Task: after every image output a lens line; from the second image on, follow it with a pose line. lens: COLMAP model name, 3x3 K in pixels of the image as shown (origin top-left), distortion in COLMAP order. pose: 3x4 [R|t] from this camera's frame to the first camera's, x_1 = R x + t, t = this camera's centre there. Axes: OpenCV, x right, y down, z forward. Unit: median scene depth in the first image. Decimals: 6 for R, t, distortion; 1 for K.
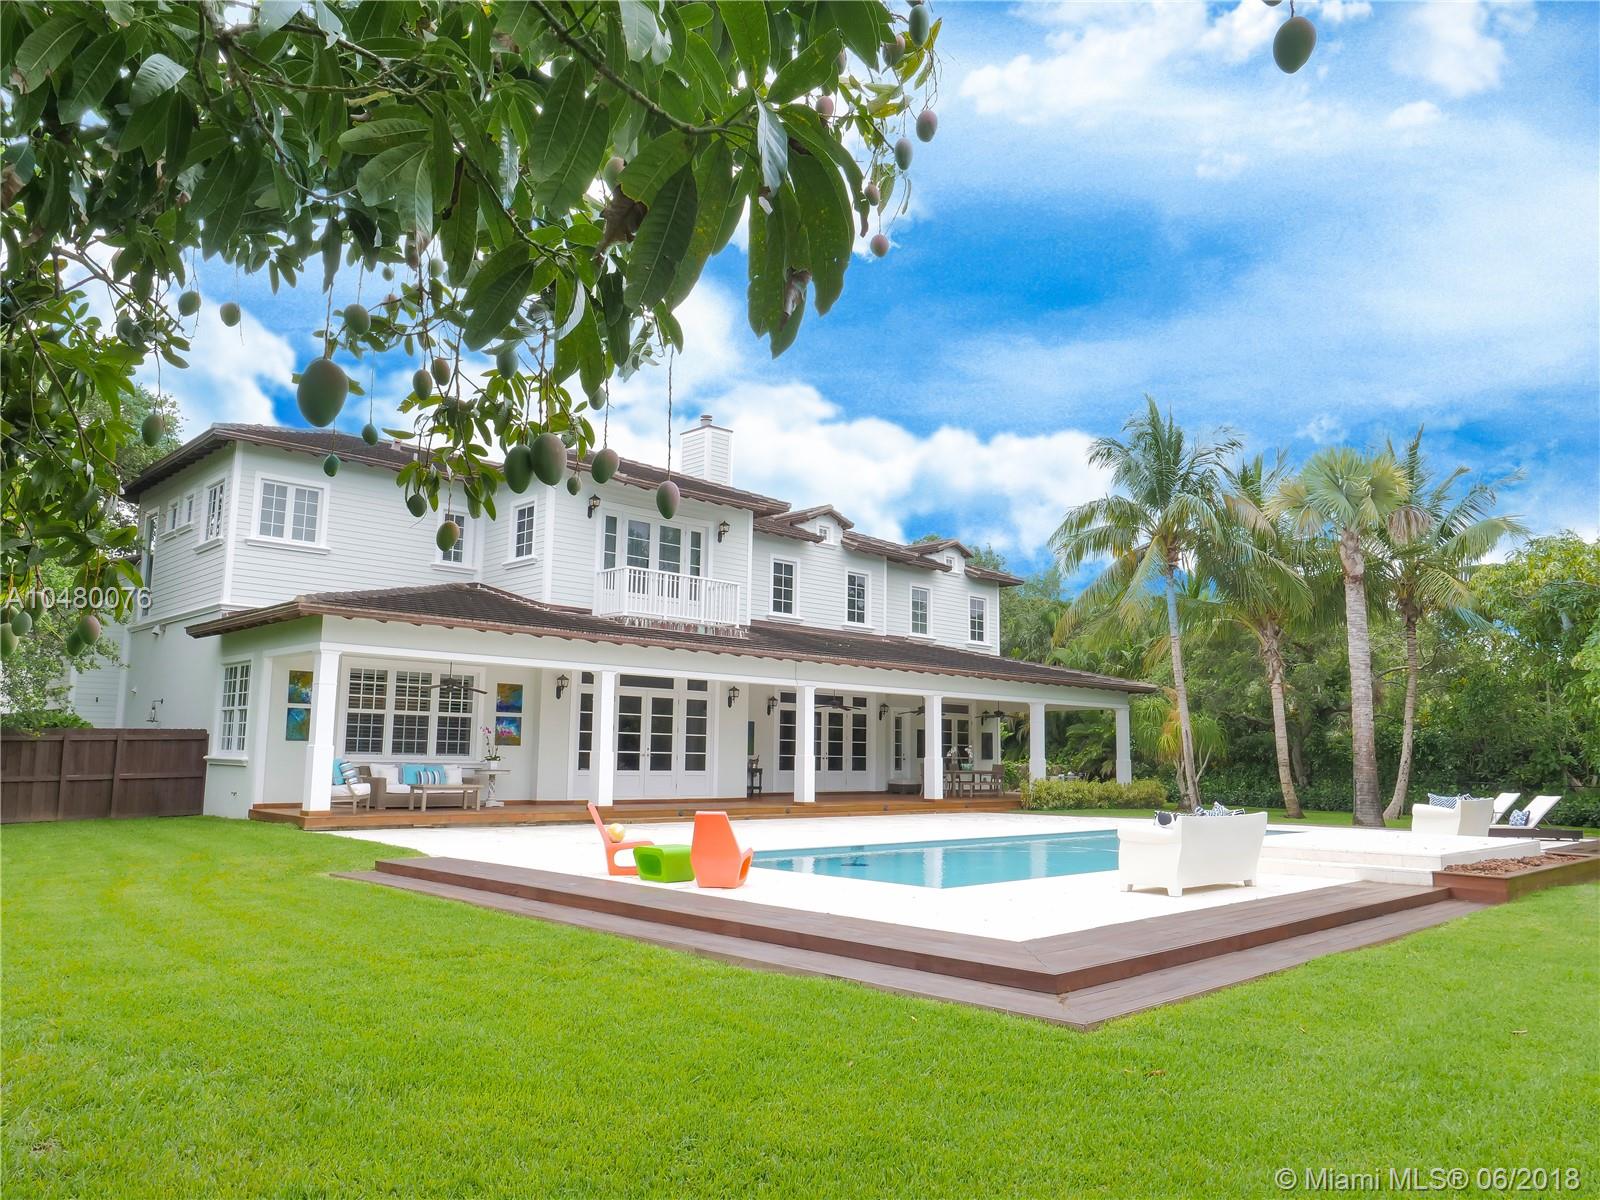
lens RADIAL K [[1164.2, 0, 800.0], [0, 1164.2, 600.0], [0, 0, 1]] dist [-0.043460, 0.004720]
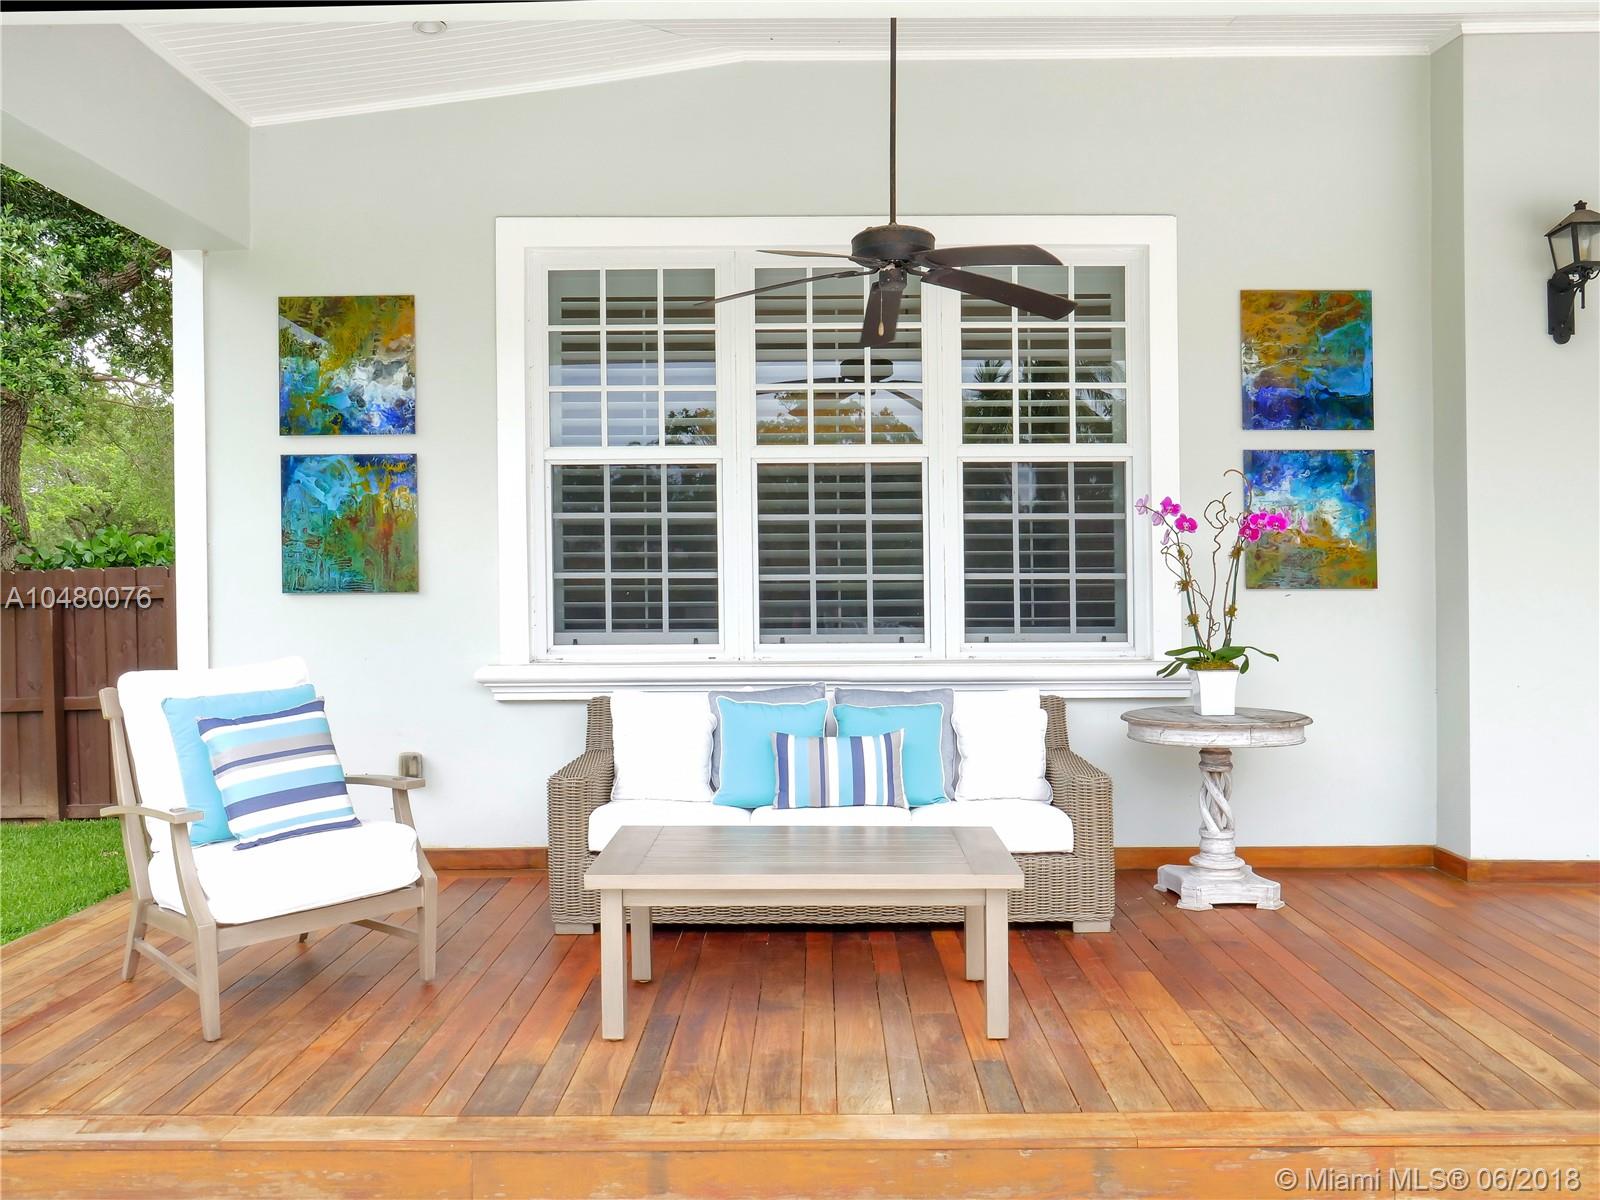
lens RADIAL K [[1164.2, 0, 800.0], [0, 1164.2, 600.0], [0, 0, 1]] dist [-0.043460, 0.004720]
pose [[0.738818, -0.006509, -0.673874, -0.164224], [0.109850, 0.987742, 0.110897, 0.086930], [0.664892, -0.155958, 0.730477, 0.721075]]
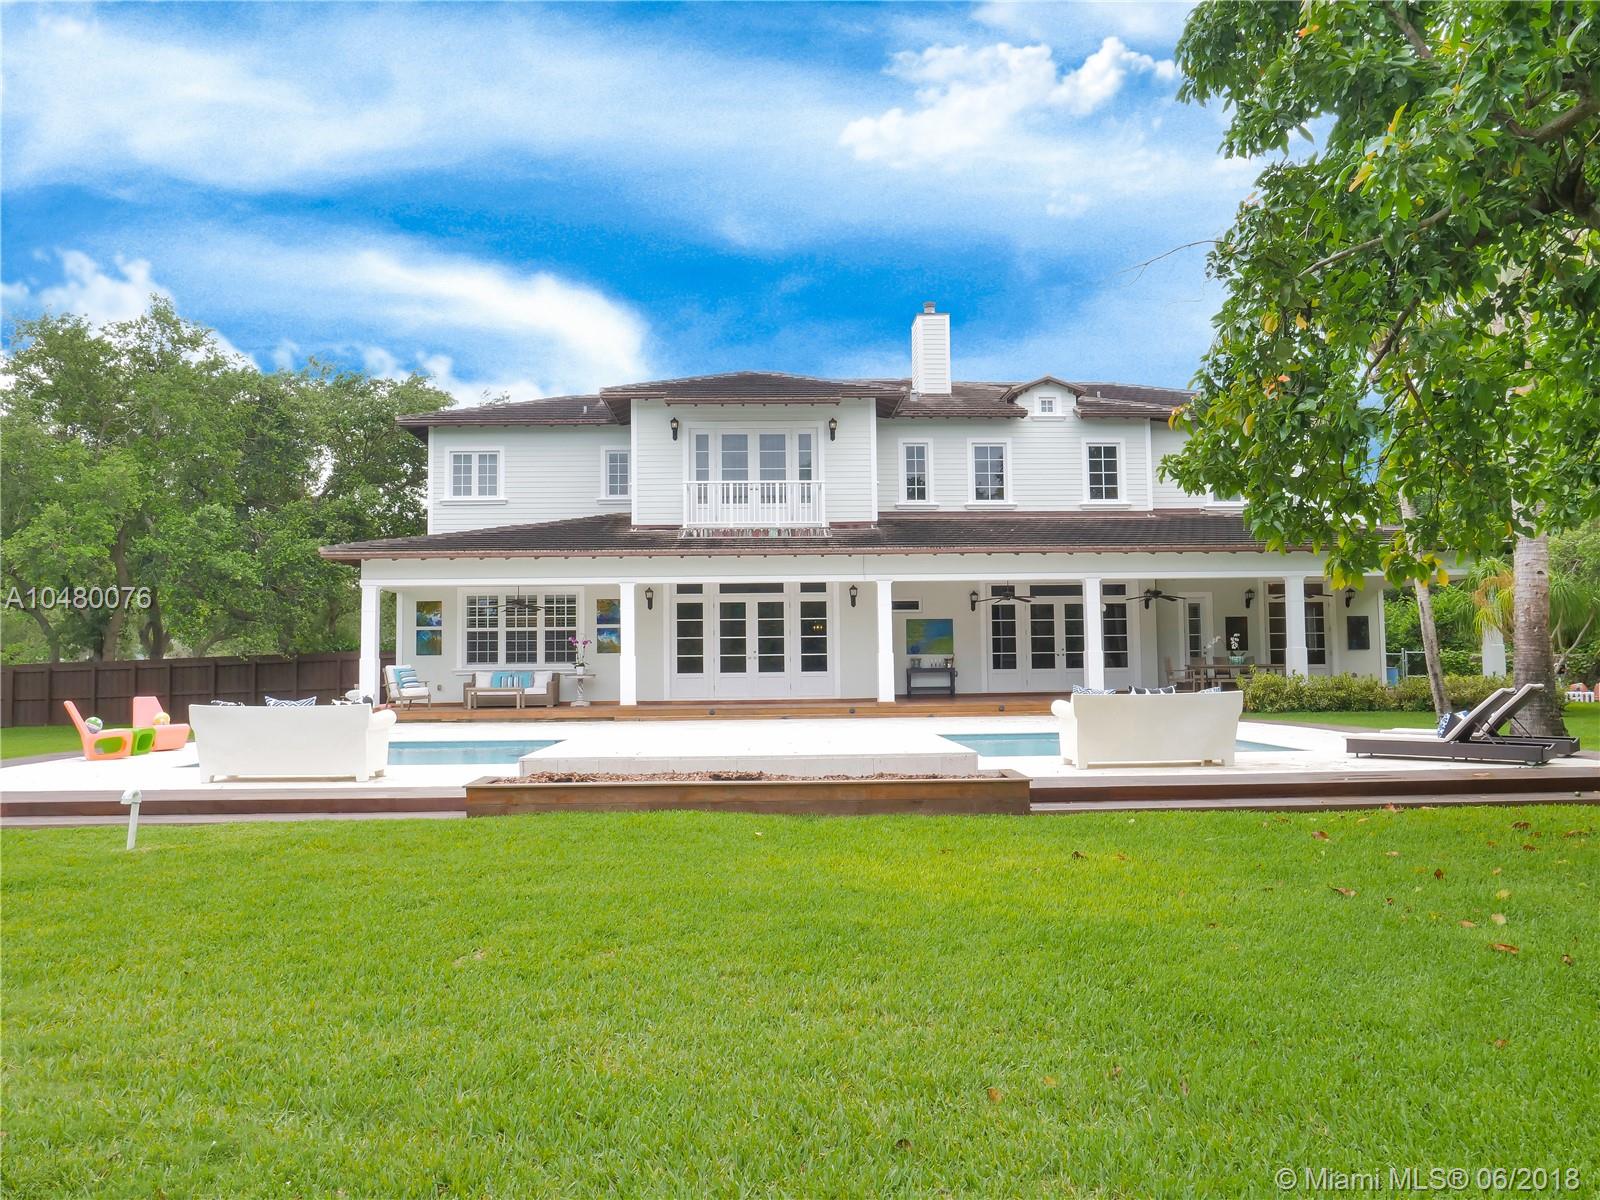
lens RADIAL K [[1164.2, 0, 800.0], [0, 1164.2, 600.0], [0, 0, 1]] dist [-0.043460, 0.004720]
pose [[0.749580, -0.061183, -0.659080, 0.594204], [0.112164, 0.993060, 0.035379, 0.050087], [0.652341, -0.100444, 0.751241, 0.249785]]
